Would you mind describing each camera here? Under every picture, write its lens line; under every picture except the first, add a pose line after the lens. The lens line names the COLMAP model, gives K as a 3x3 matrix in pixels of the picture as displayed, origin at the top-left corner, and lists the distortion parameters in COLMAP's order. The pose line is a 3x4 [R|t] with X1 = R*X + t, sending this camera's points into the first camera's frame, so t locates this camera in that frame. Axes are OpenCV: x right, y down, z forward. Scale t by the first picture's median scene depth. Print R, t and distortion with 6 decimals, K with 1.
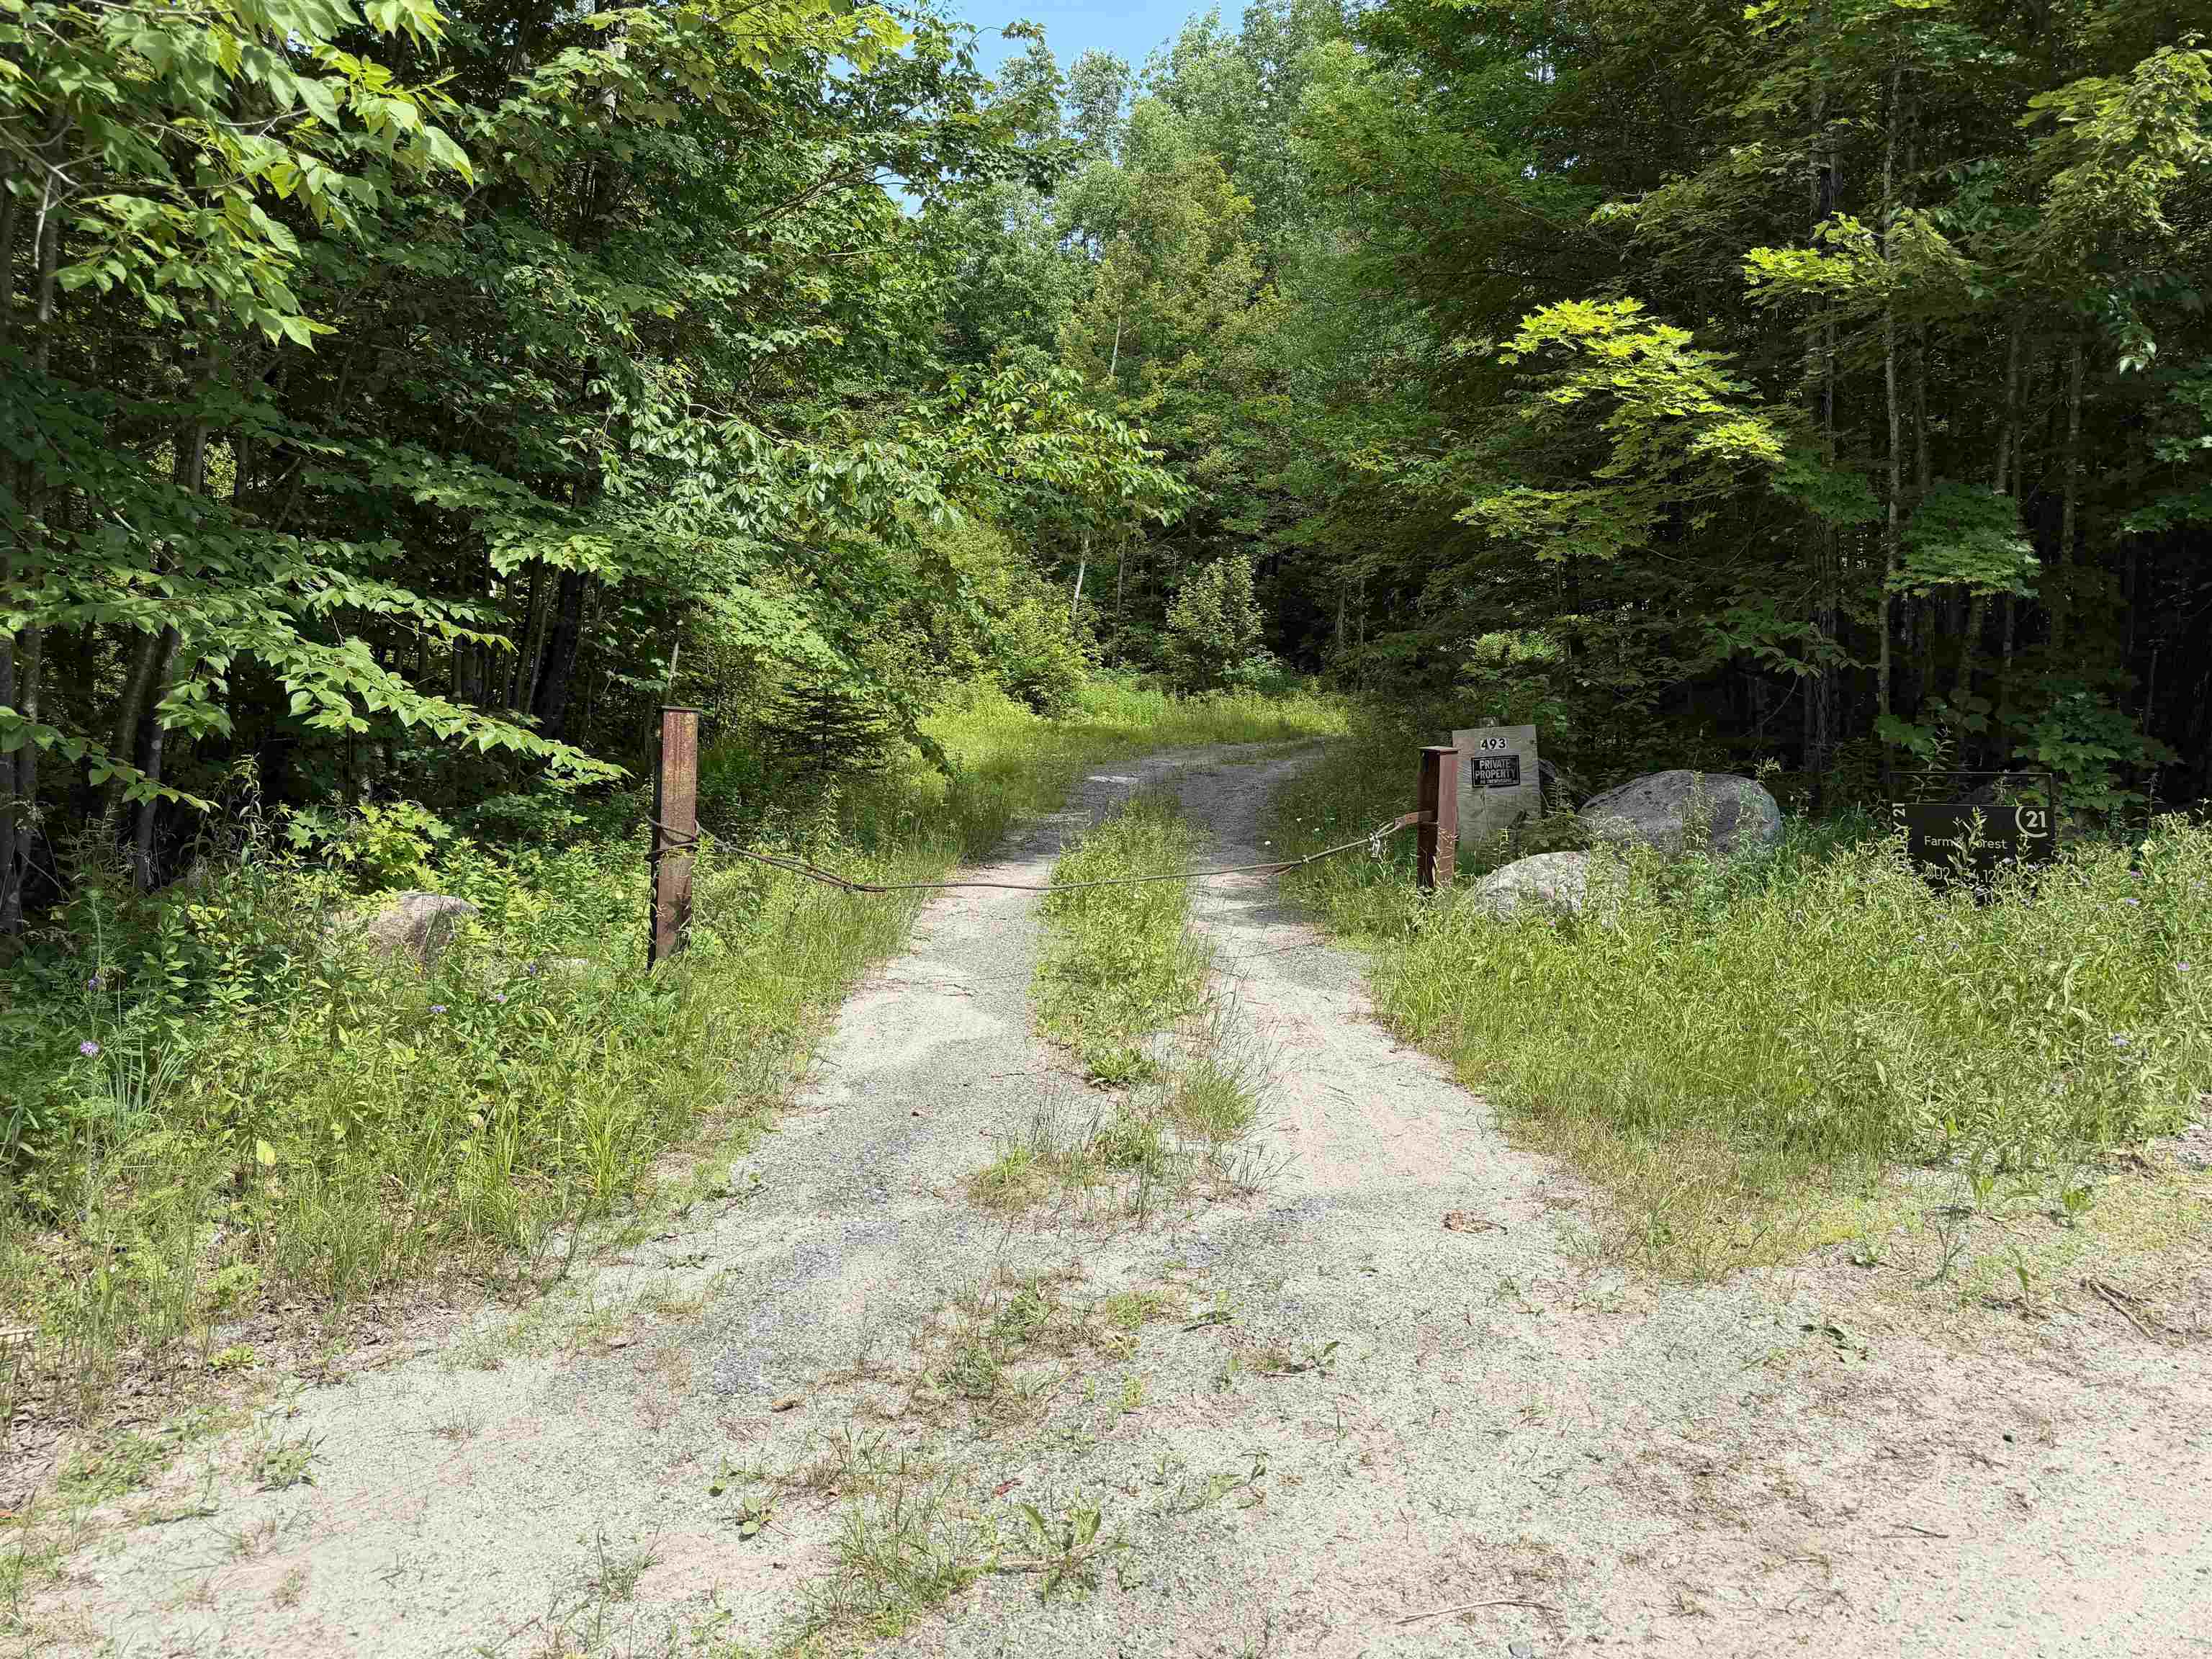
lens RADIAL K [[1451.8, 0, 1106.0], [0, 1451.8, 829.5], [0, 0, 1]] dist [-0.004454, -0.002129]
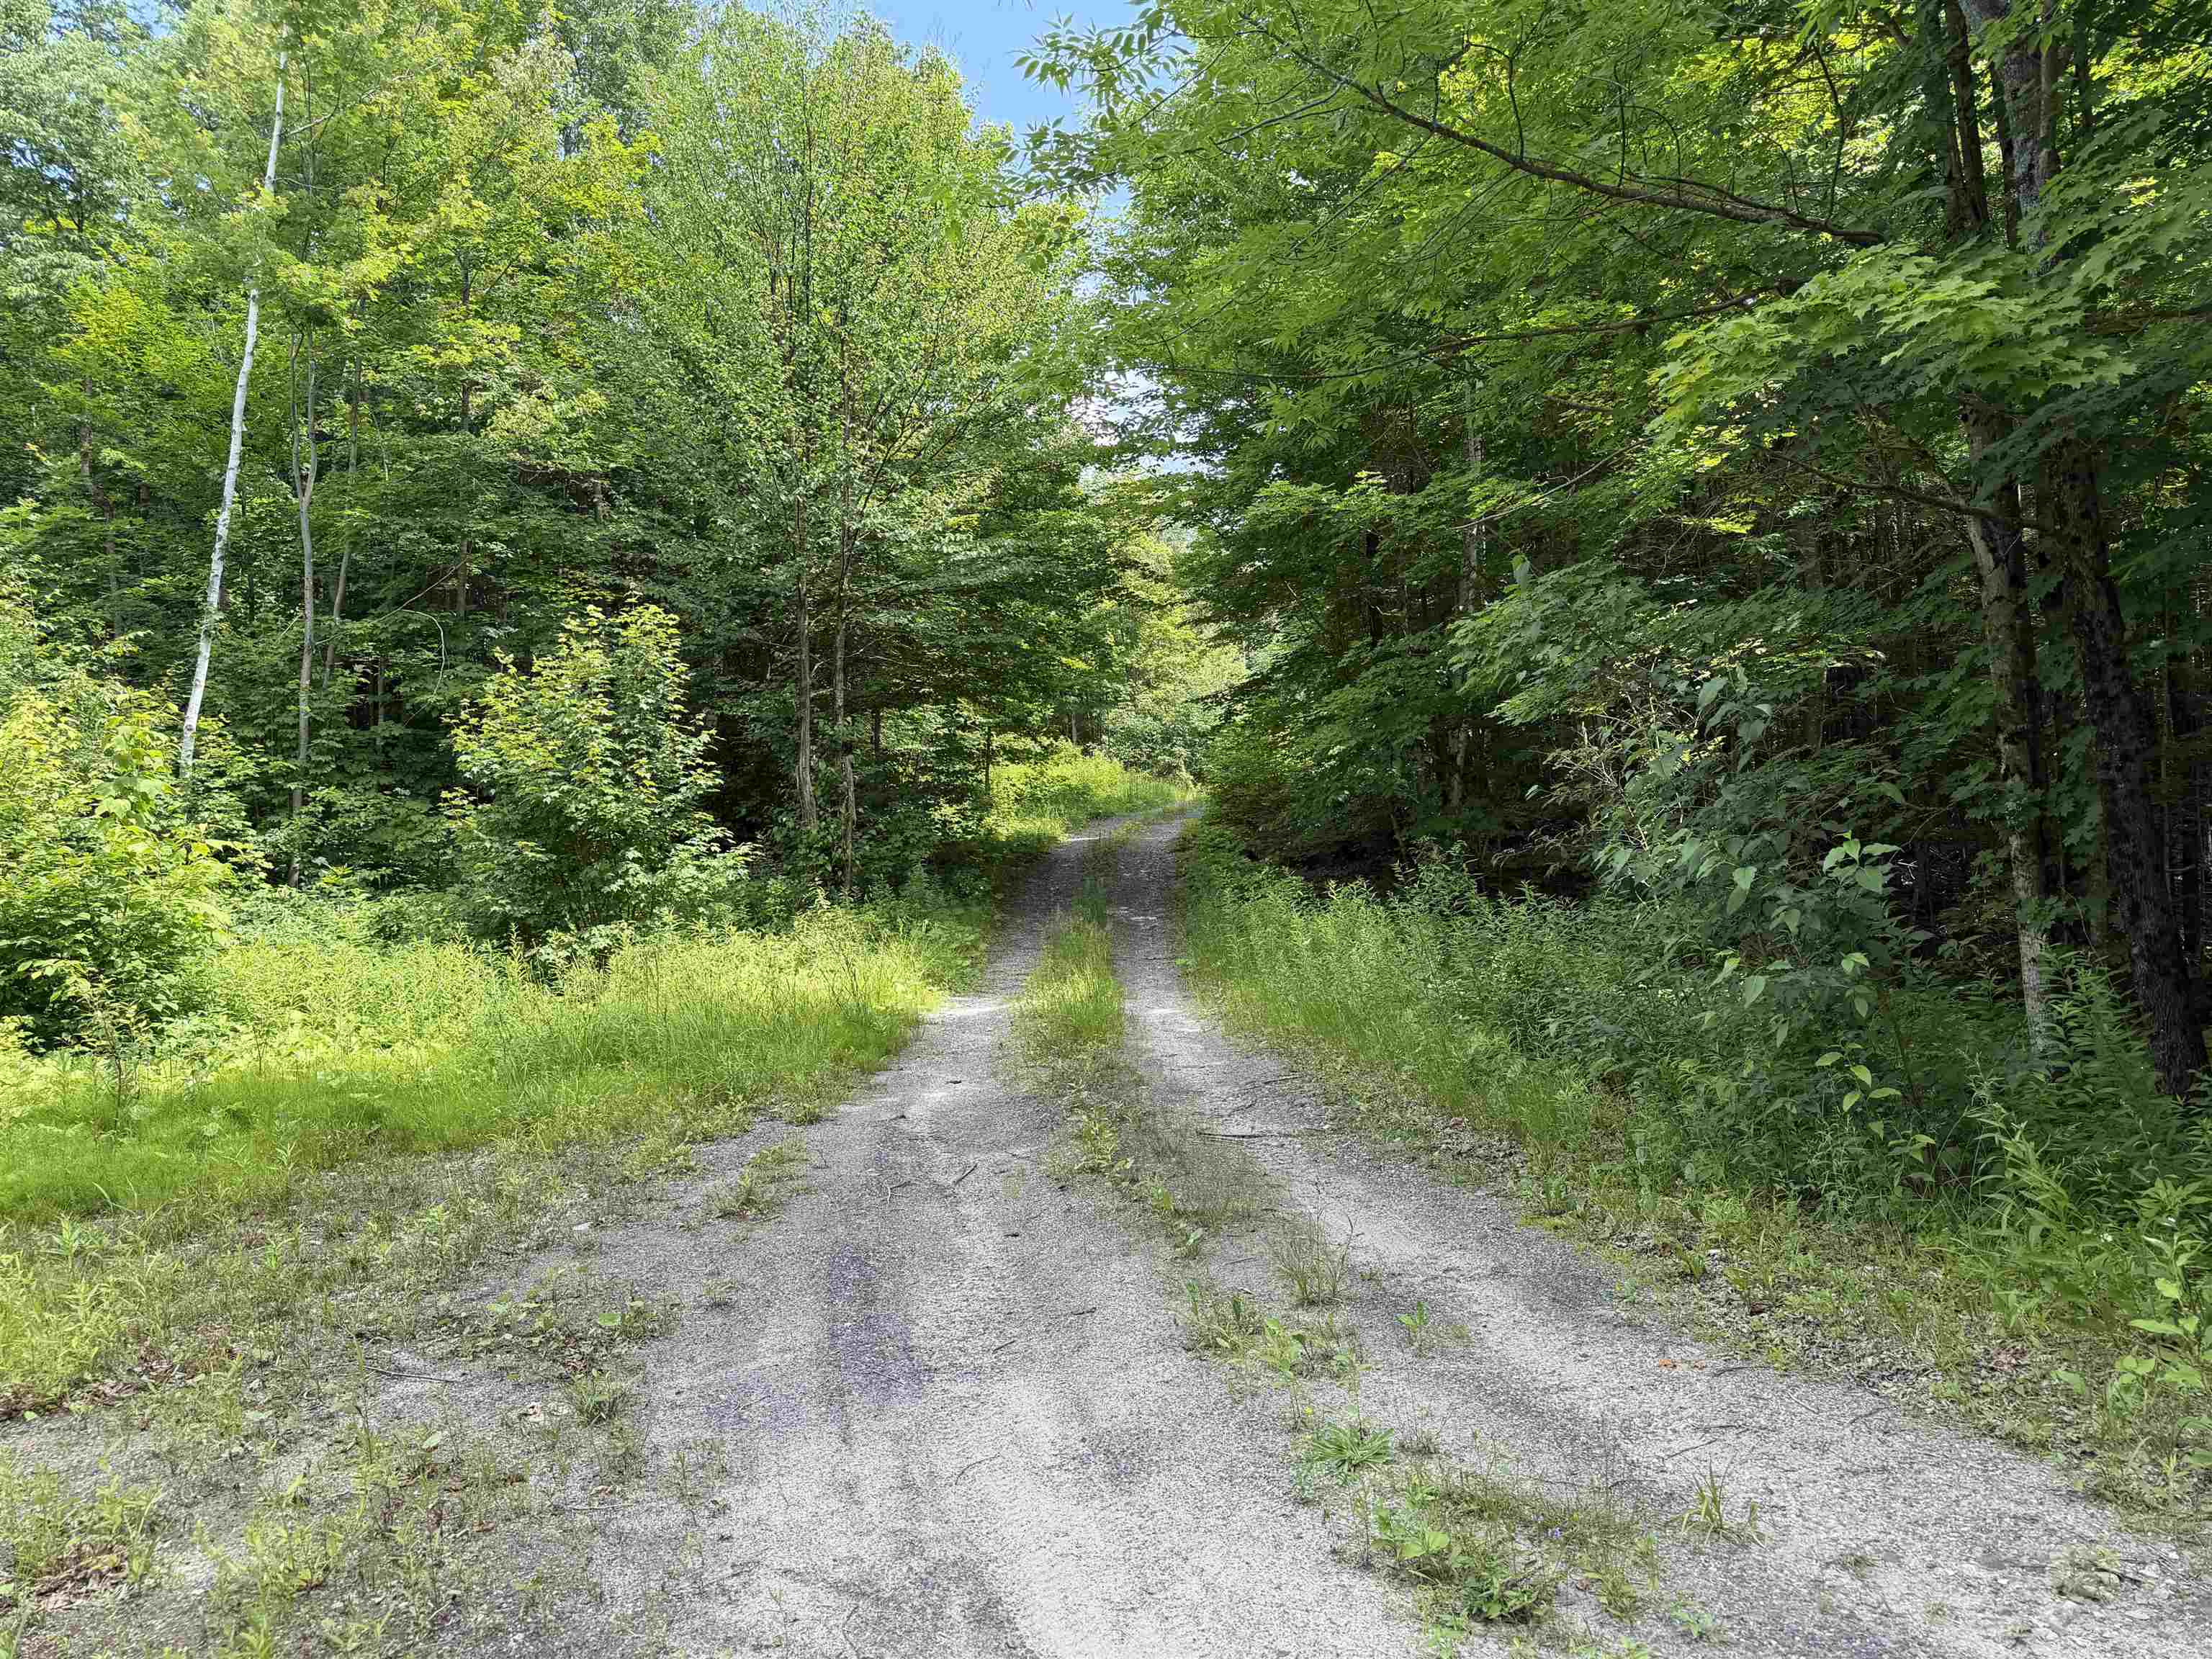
lens RADIAL K [[1451.8, 0, 1106.0], [0, 1451.8, 829.5], [0, 0, 1]] dist [-0.004454, -0.002129]
pose [[0.859071, -0.039964, 0.510293, -0.008746], [0.105057, 0.989489, -0.099369, -0.067364], [-0.500959, 0.138975, 0.854240, 0.575018]]
